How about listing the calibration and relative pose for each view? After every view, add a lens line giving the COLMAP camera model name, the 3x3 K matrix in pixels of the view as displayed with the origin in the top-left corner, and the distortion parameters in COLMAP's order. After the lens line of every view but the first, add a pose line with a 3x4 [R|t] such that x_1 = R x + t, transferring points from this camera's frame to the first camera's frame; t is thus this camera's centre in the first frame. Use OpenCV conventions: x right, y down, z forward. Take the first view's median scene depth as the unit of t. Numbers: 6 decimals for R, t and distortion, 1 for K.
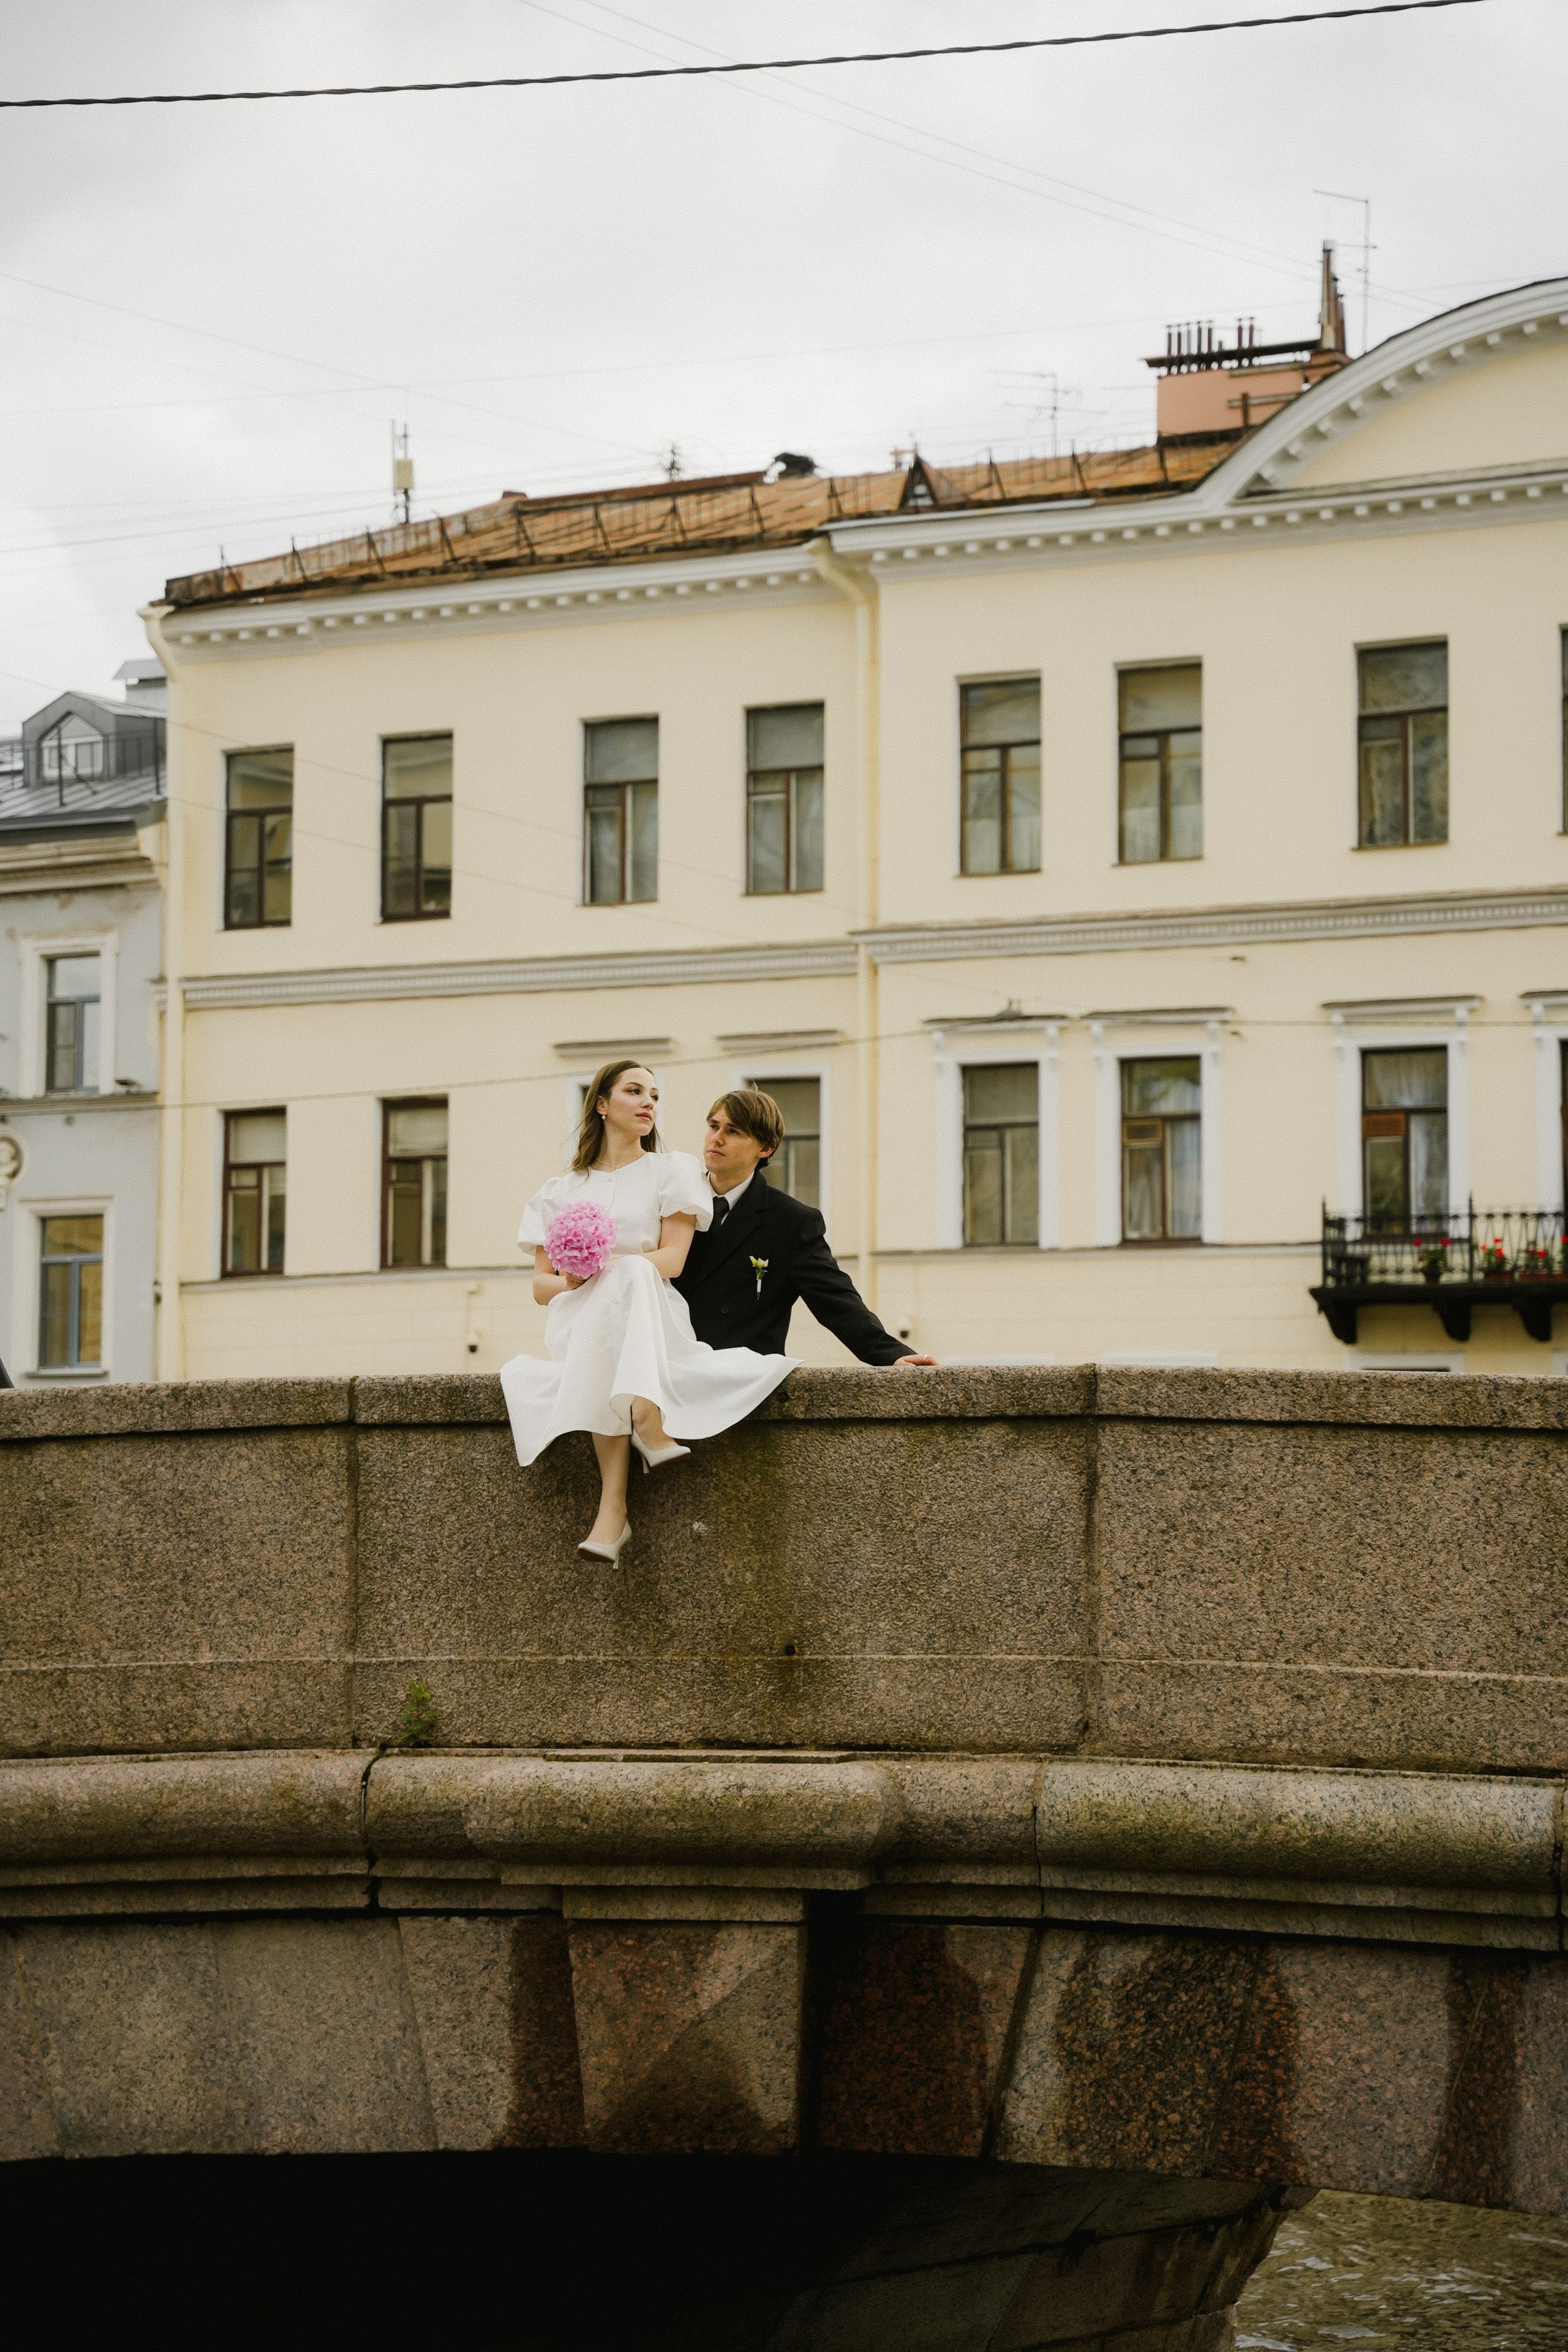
lens RADIAL K [[4463.0, 0, 814.7], [0, 4463.0, 1175.1], [0, 0, 1]] dist [0.312289, -0.012238]
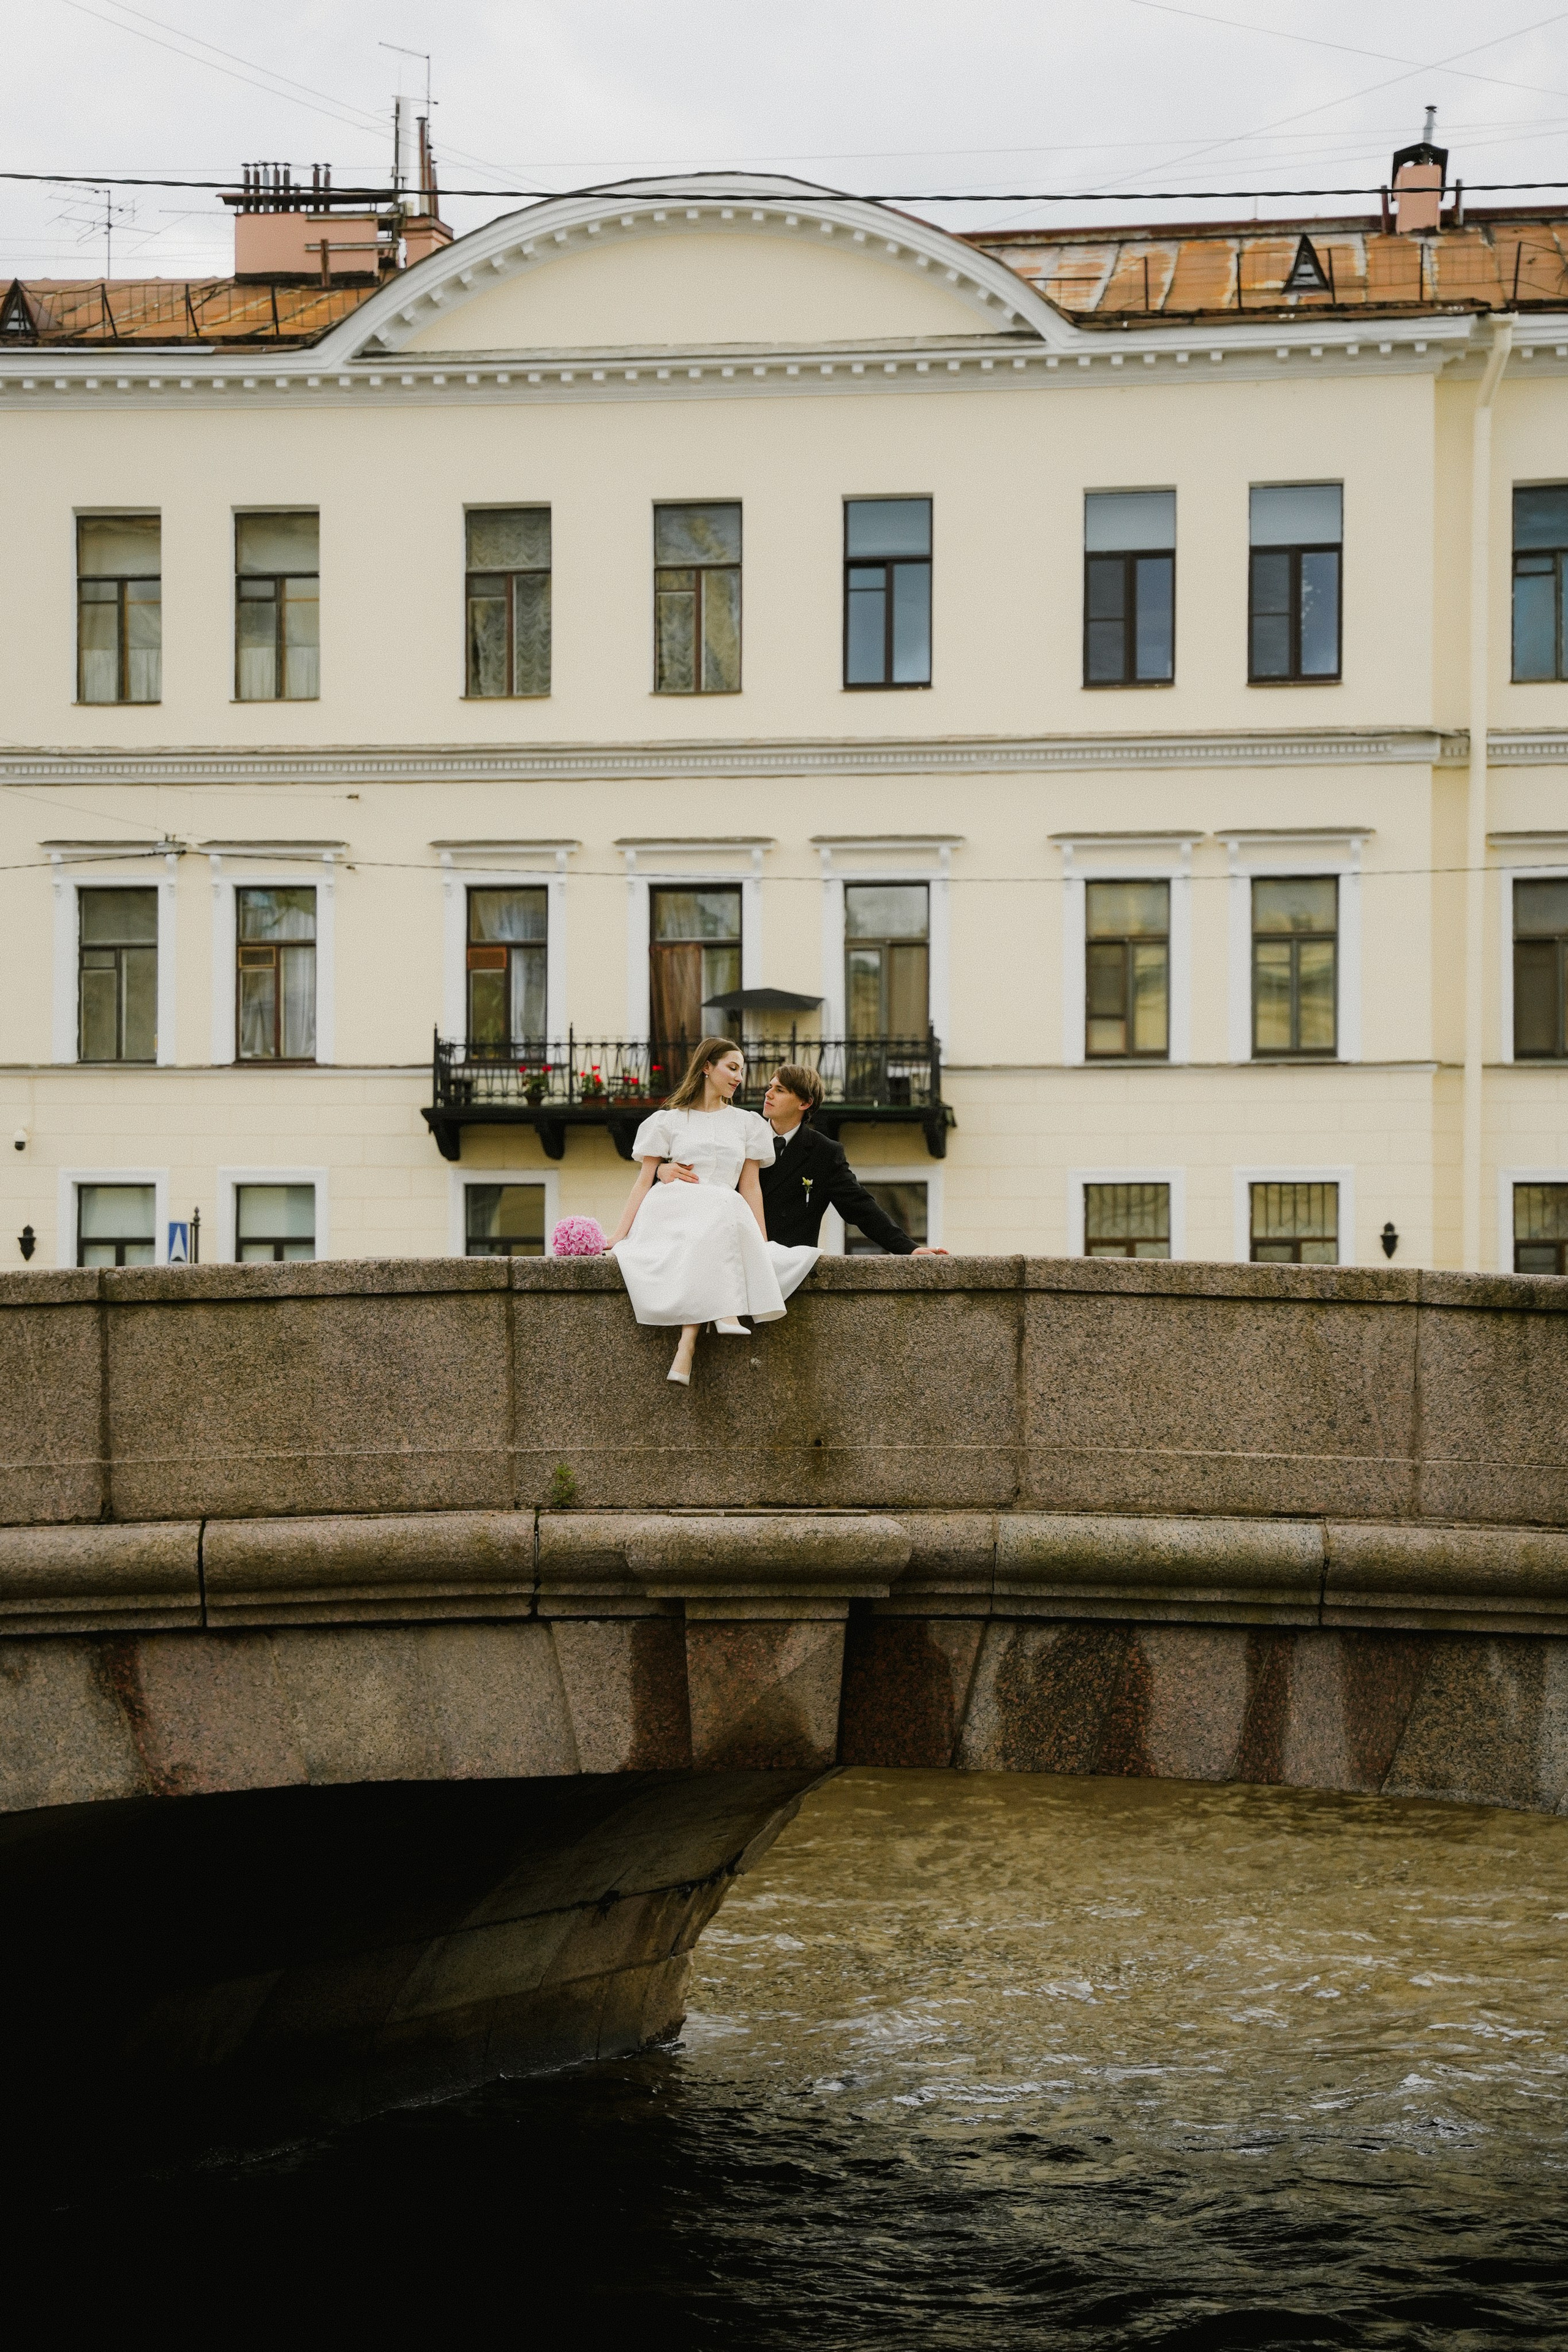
lens RADIAL K [[4706.0, 0, 837.8], [0, 4706.0, 1193.3], [0, 0, 1]] dist [0.252540, 0.637502]
pose [[0.963698, 0.009601, 0.266823, -0.423651], [-0.023521, 0.998521, 0.049024, -0.055221], [-0.265957, -0.053520, 0.962498, -0.518606]]
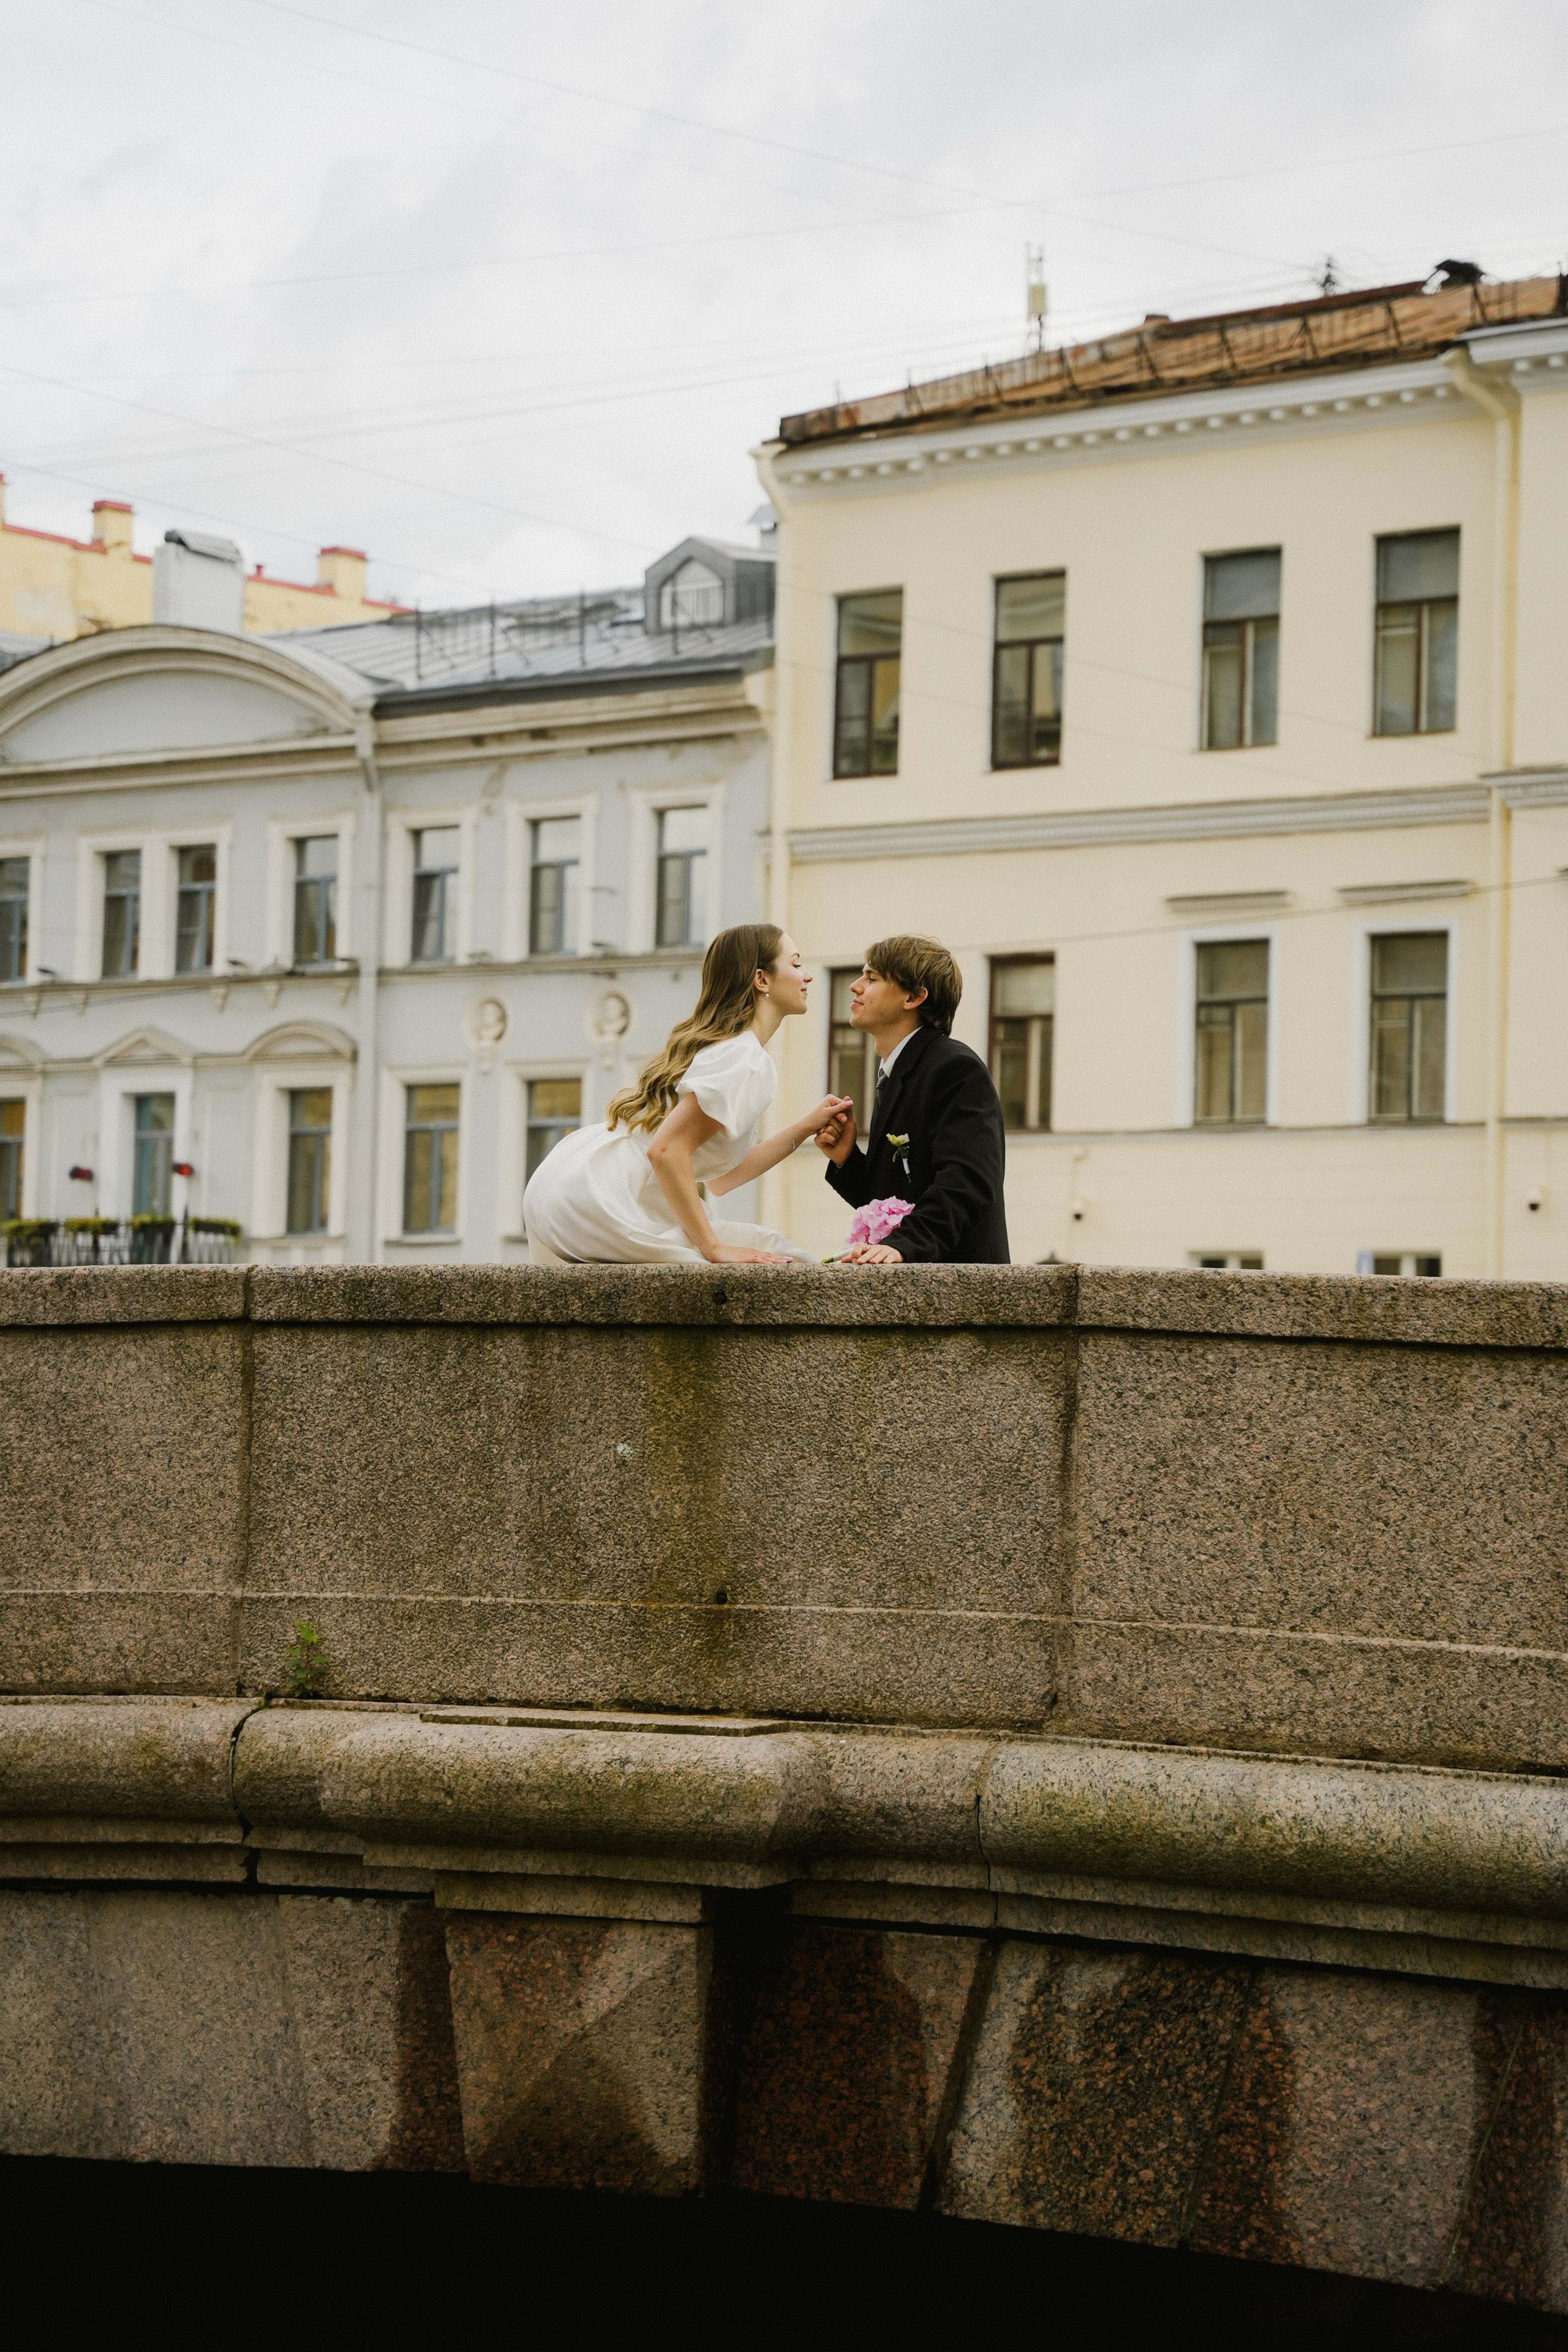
lens RADIAL K [[4654.5, 0, 784.5], [0, 4654.5, 1161.7], [0, 0, 1]] dist [0.267712, 0.572950]
pose [[0.985041, 0.010568, -0.171999, 0.157121], [-0.006490, 0.999685, 0.024256, 0.002860], [0.172201, -0.022777, 0.984799, 0.141706]]
